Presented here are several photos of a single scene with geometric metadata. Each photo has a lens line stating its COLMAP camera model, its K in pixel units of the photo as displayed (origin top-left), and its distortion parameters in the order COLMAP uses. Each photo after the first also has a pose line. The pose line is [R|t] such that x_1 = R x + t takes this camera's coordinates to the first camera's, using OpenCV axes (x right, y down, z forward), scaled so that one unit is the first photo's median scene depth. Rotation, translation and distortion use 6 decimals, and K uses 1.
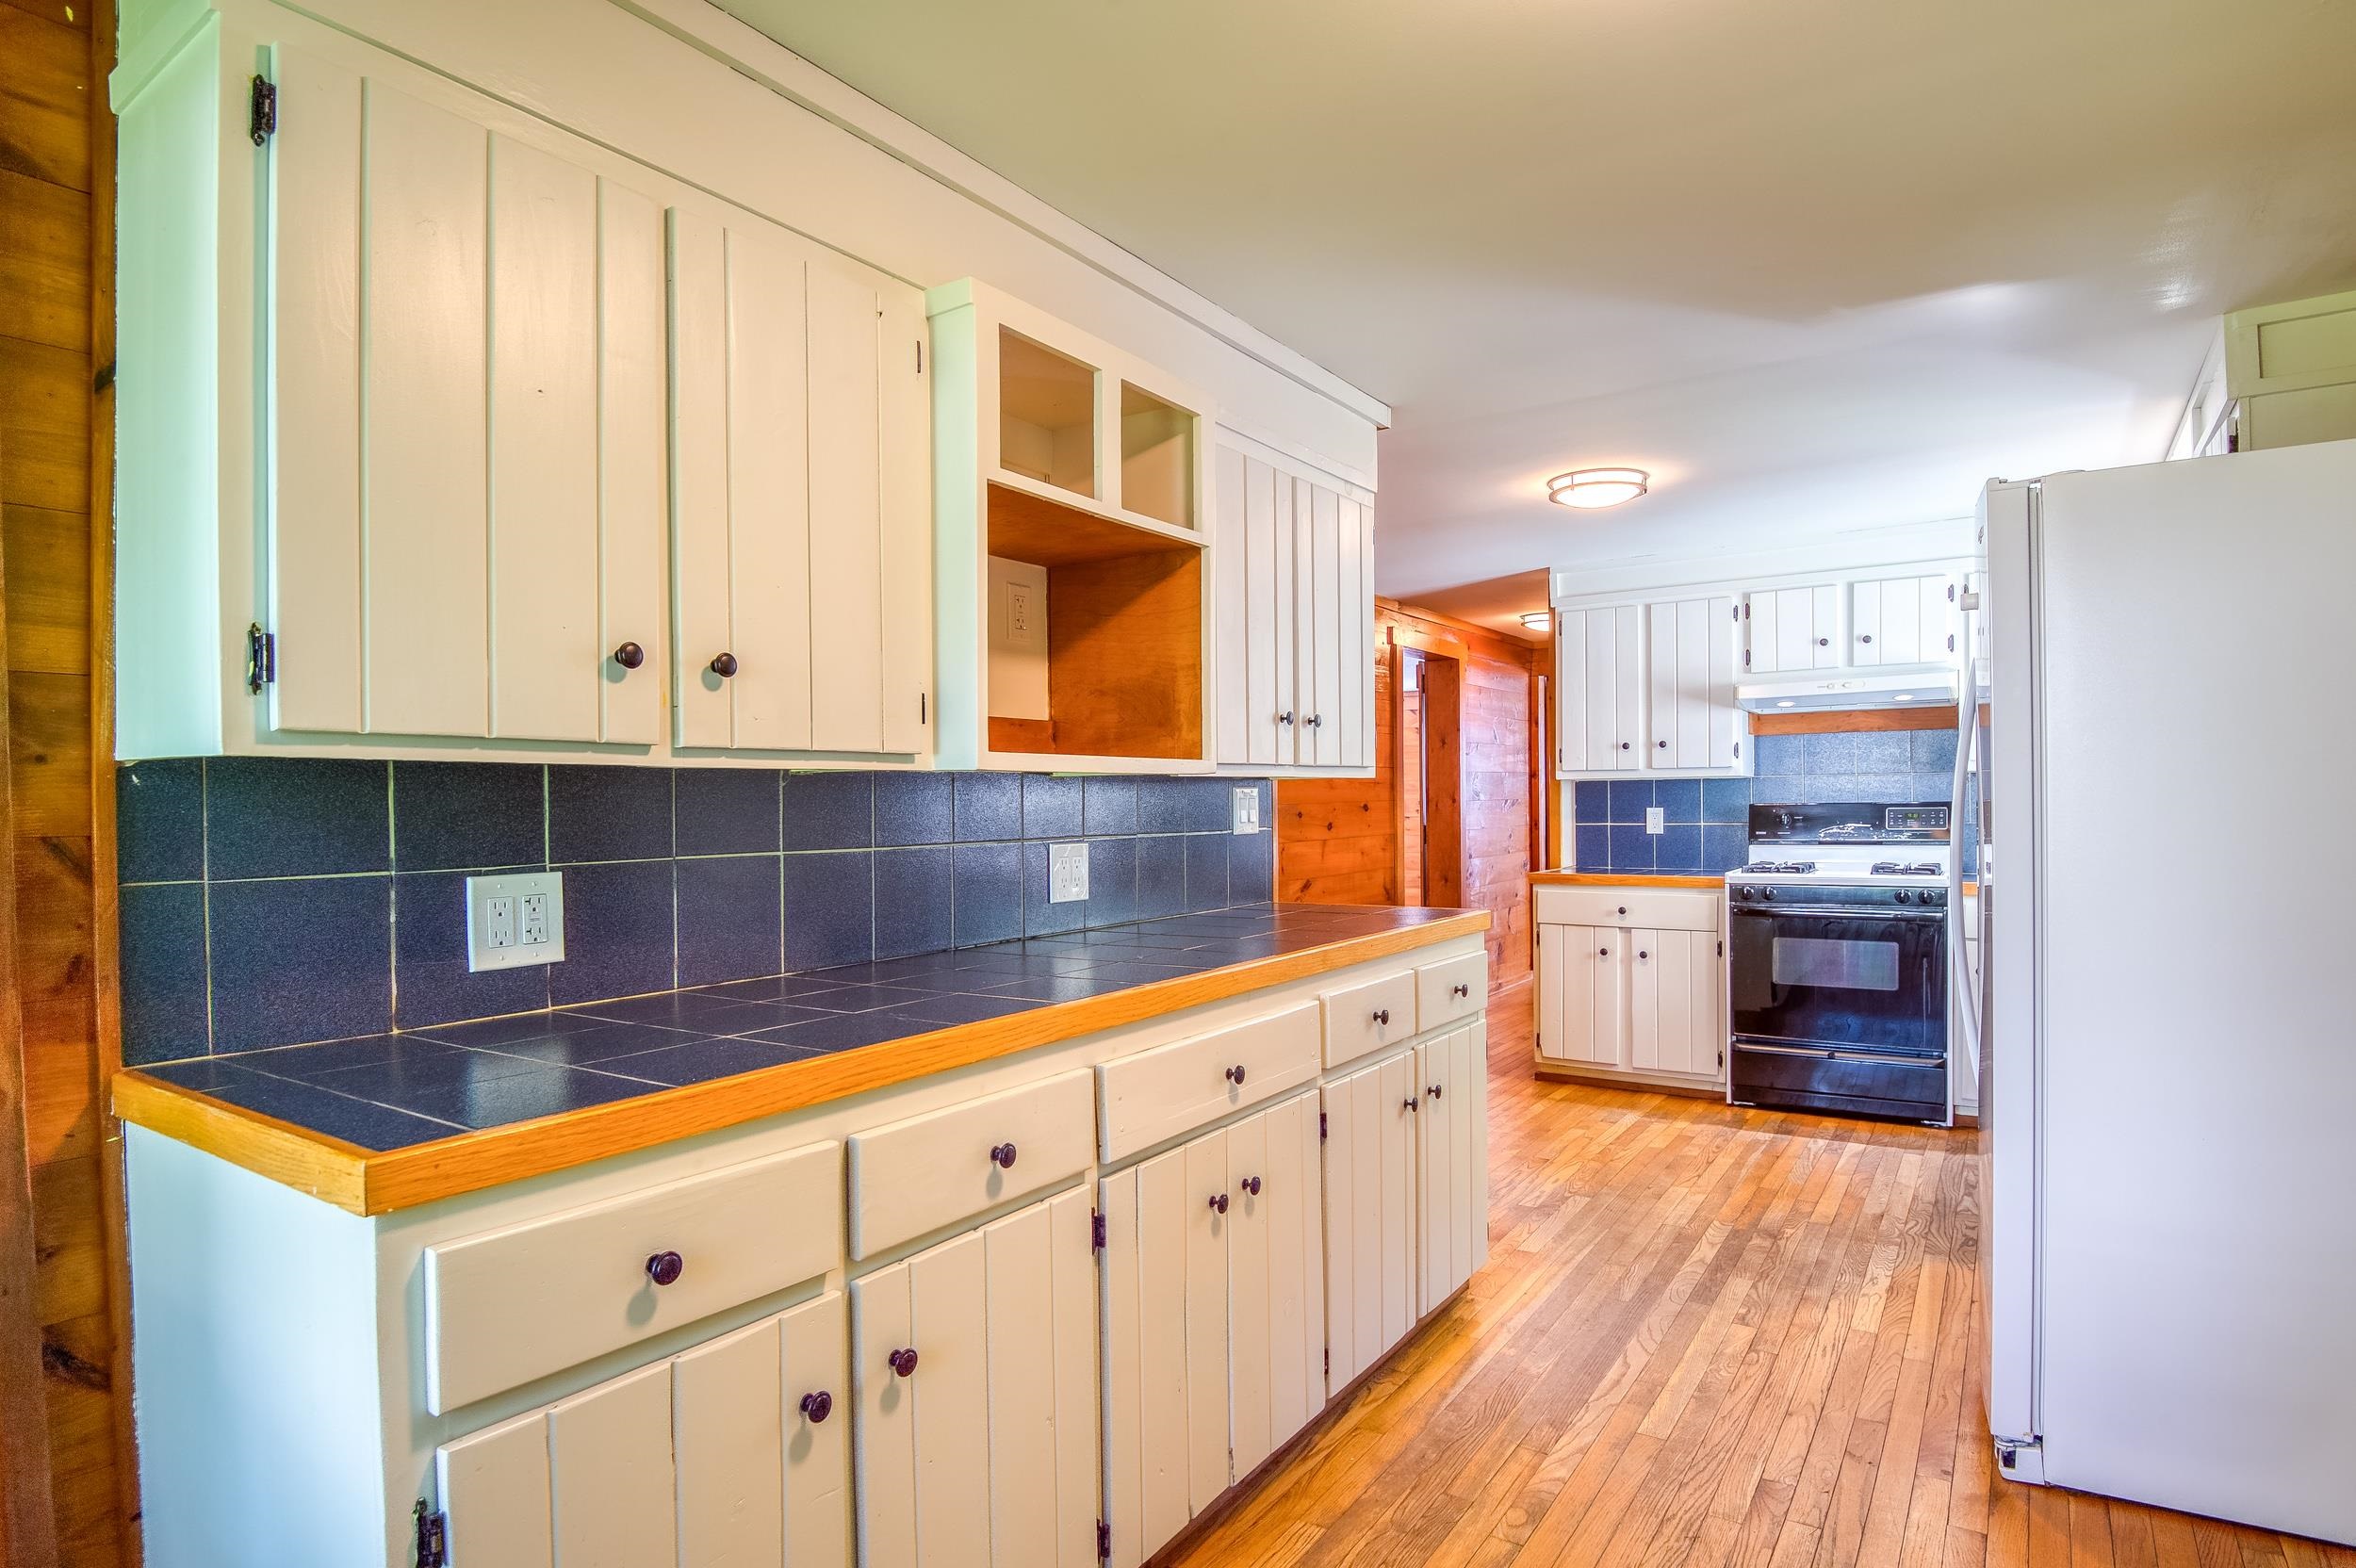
lens RADIAL K [[1335.9, 0, 1177.0], [0, 1335.9, 832.2], [0, 0, 1]] dist [0.004841, -0.000324]
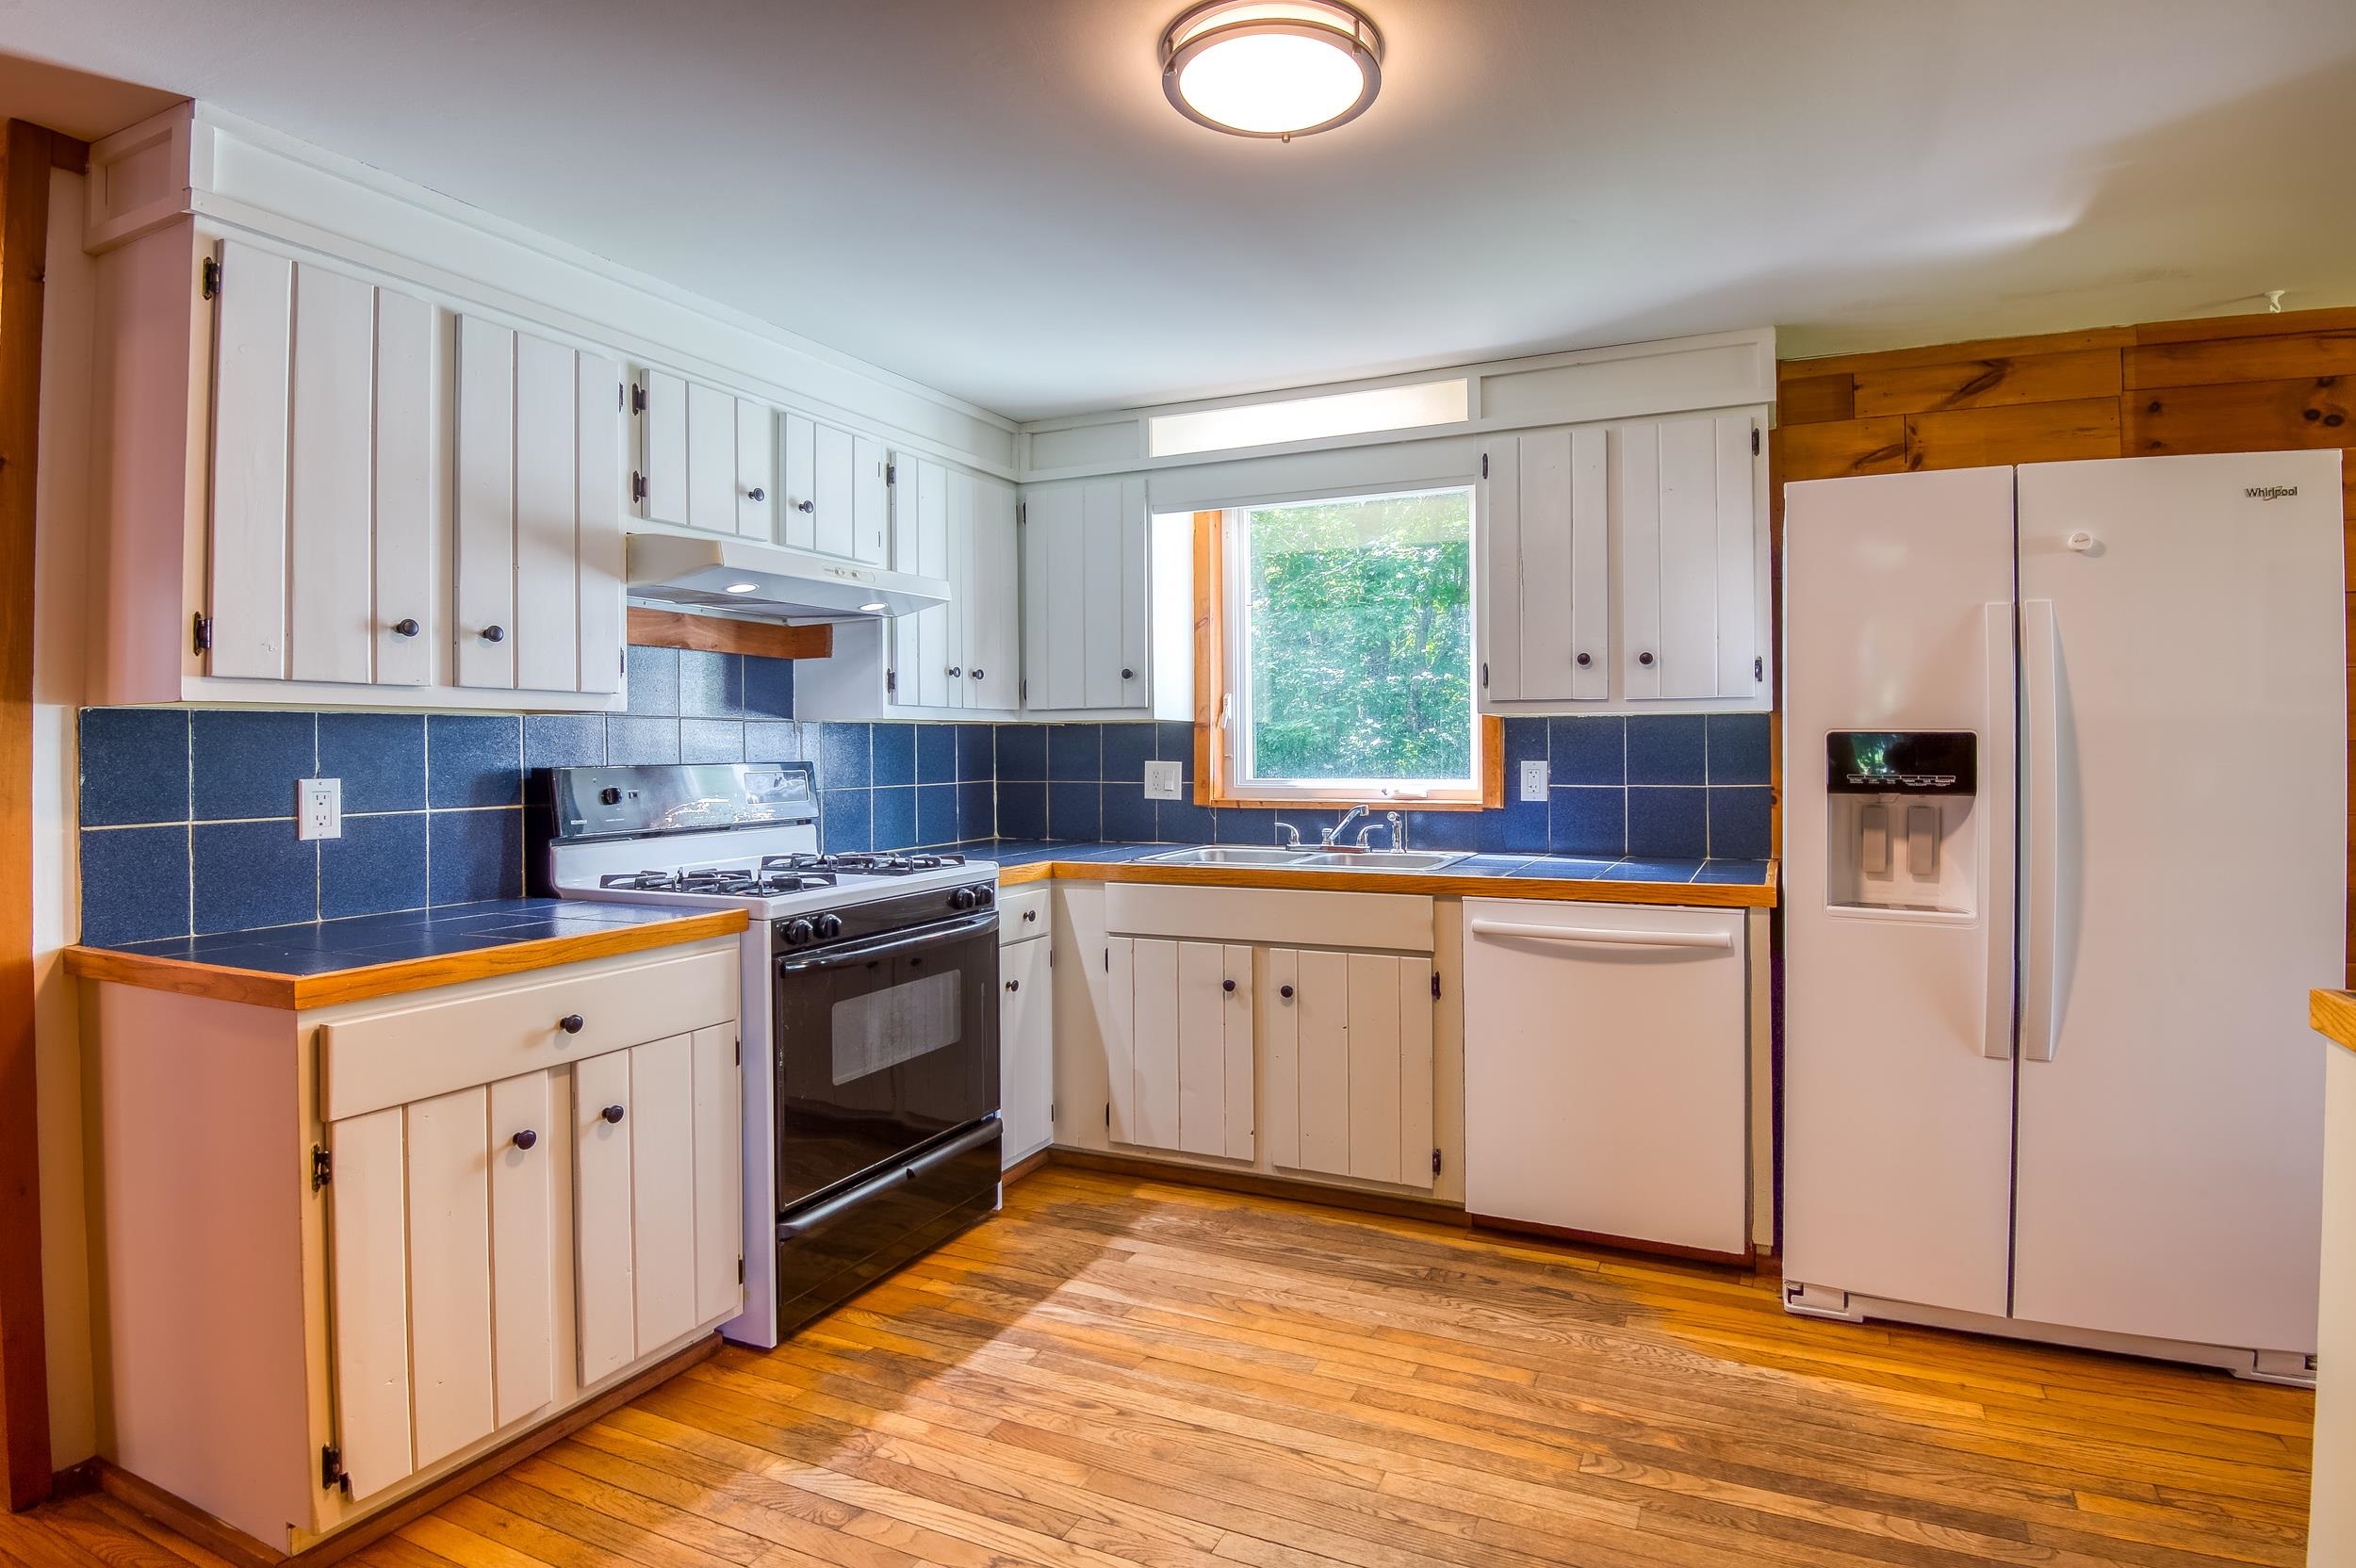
lens RADIAL K [[1146.0, 0, 1253.7], [0, 1146.0, 738.4], [0, 0, 1]] dist [-0.015437, -0.014022]
pose [[-0.155689, 0.019292, 0.987618, -0.051123], [0.029213, 0.999462, -0.014918, -0.019064], [-0.987374, 0.026528, -0.156169, 0.844421]]
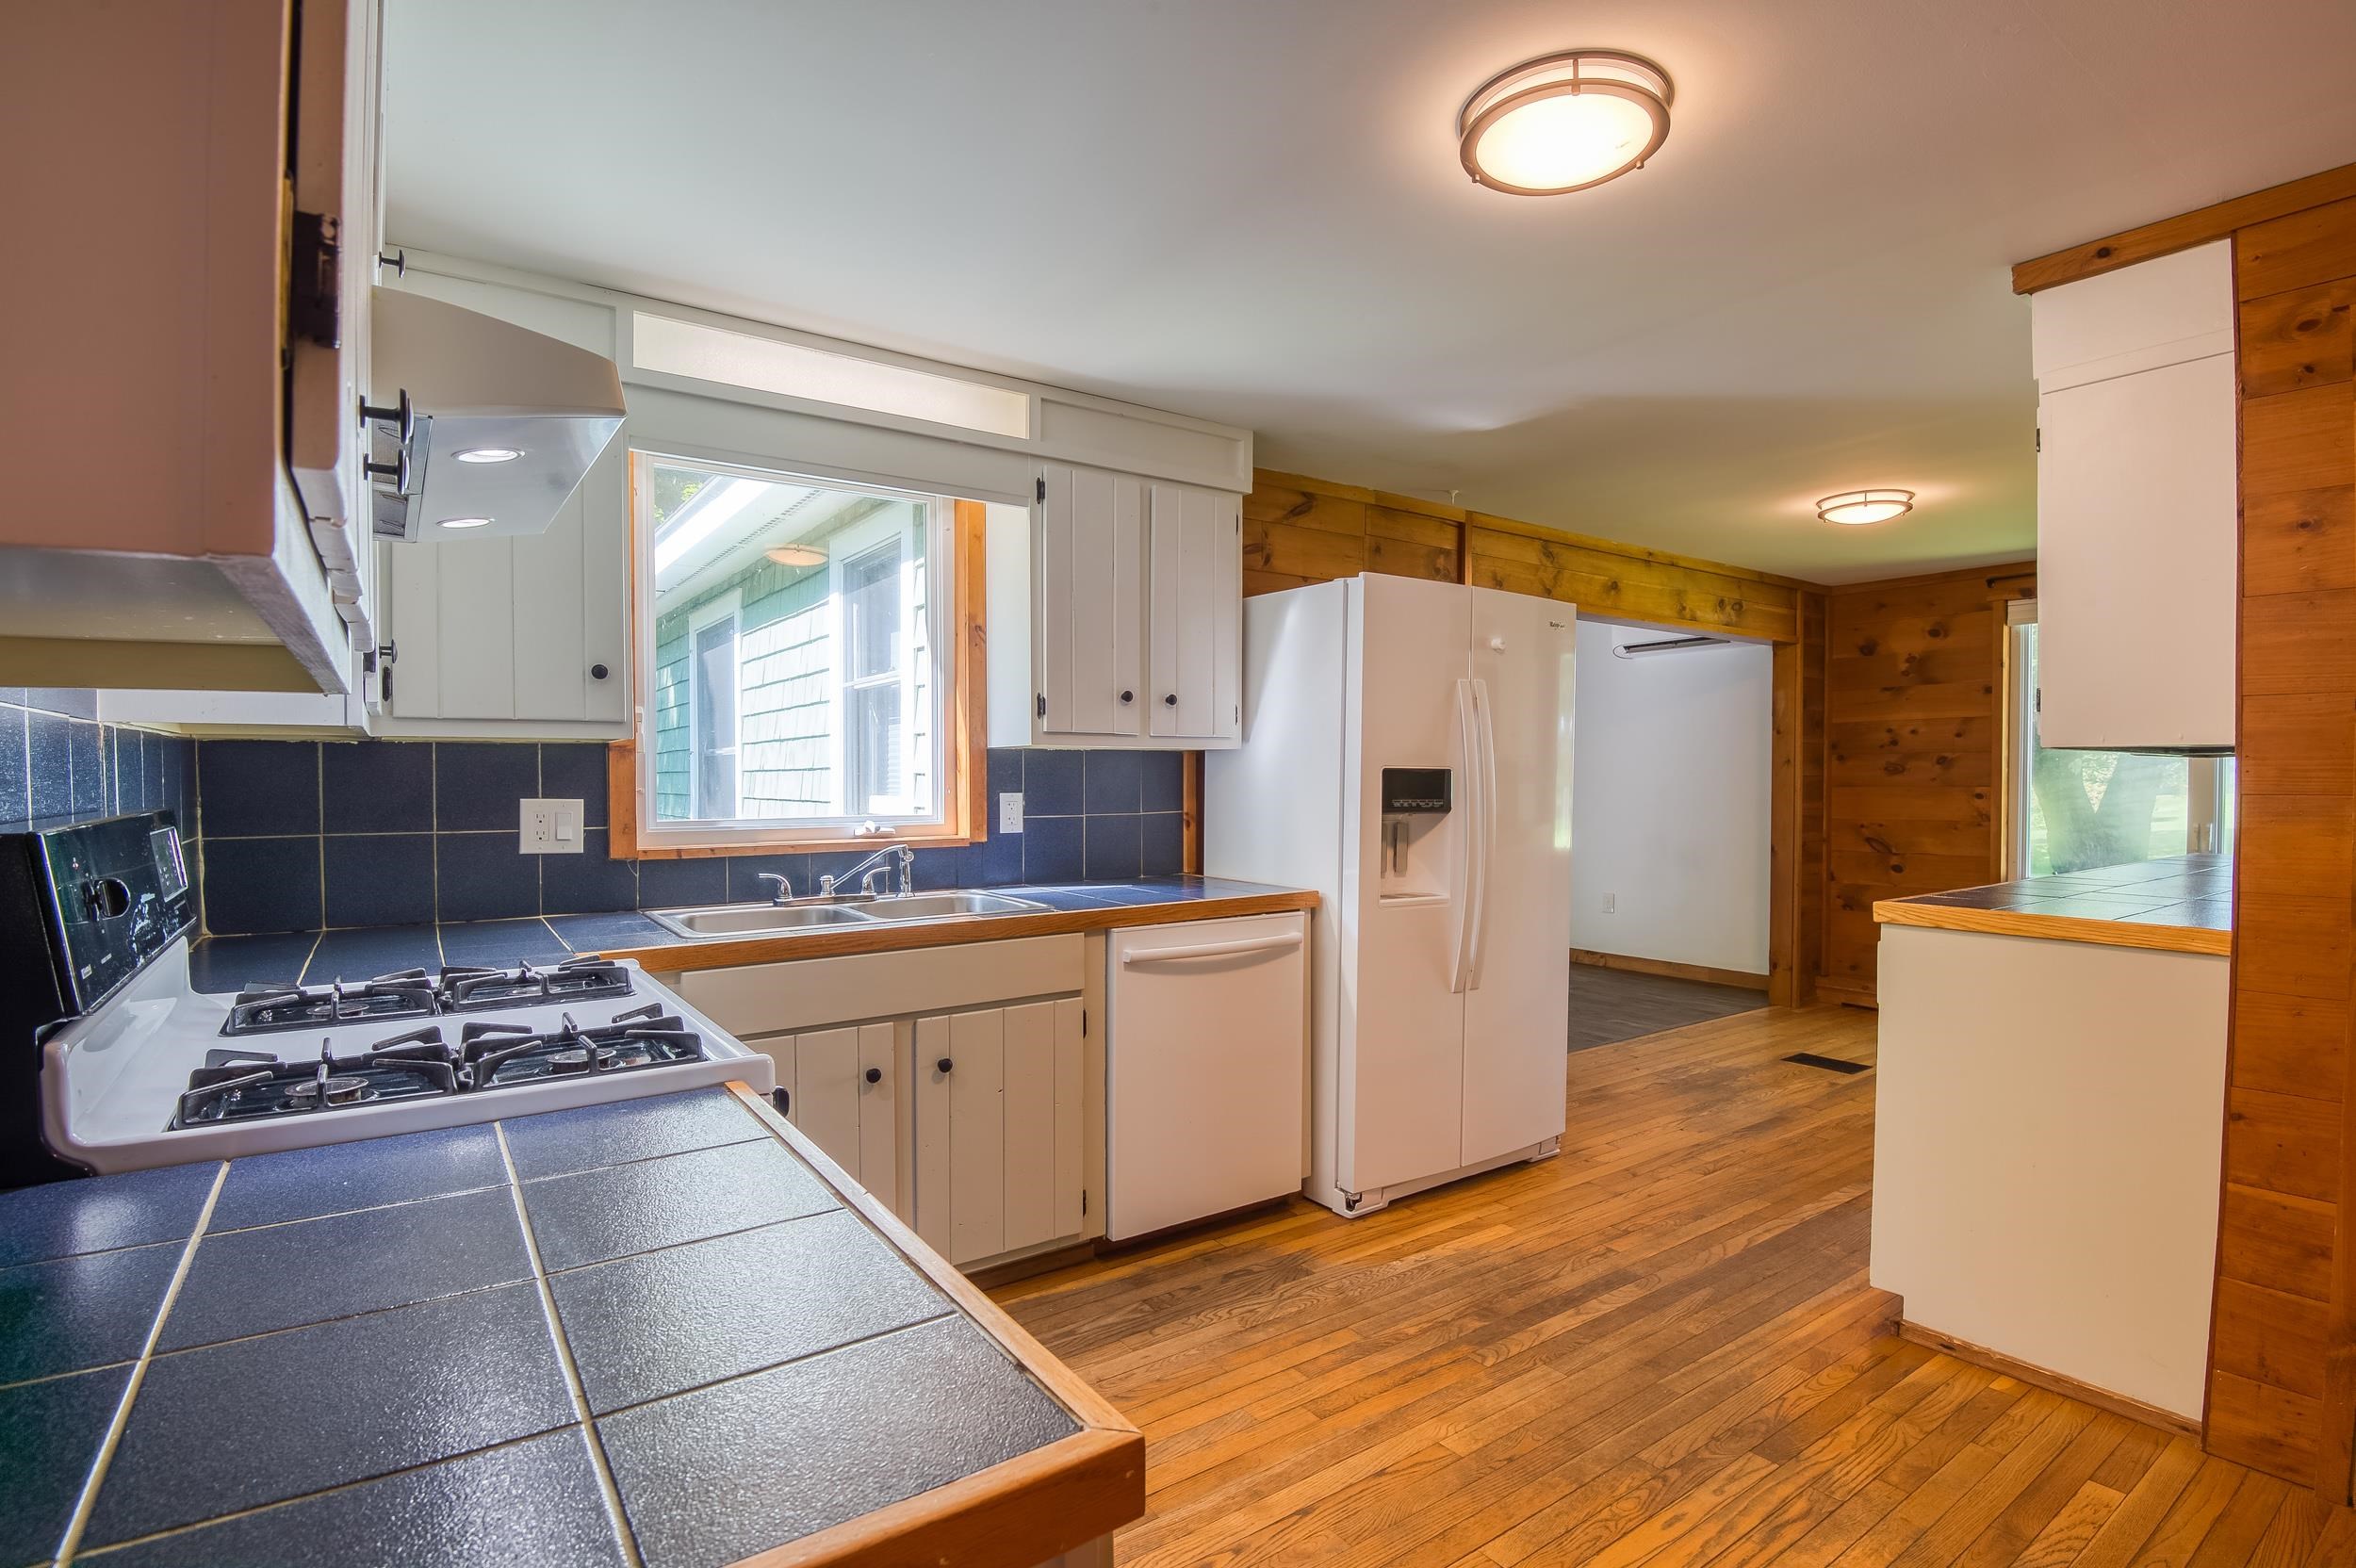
lens RADIAL K [[1146.0, 0, 1105.7], [0, 1146.0, 799.1], [0, 0, 1]] dist [-0.015437, -0.014022]
pose [[-0.912768, 0.002547, 0.408470, 0.235904], [0.020417, 0.999015, 0.039395, -0.031486], [-0.407967, 0.044298, -0.911921, 1.139309]]
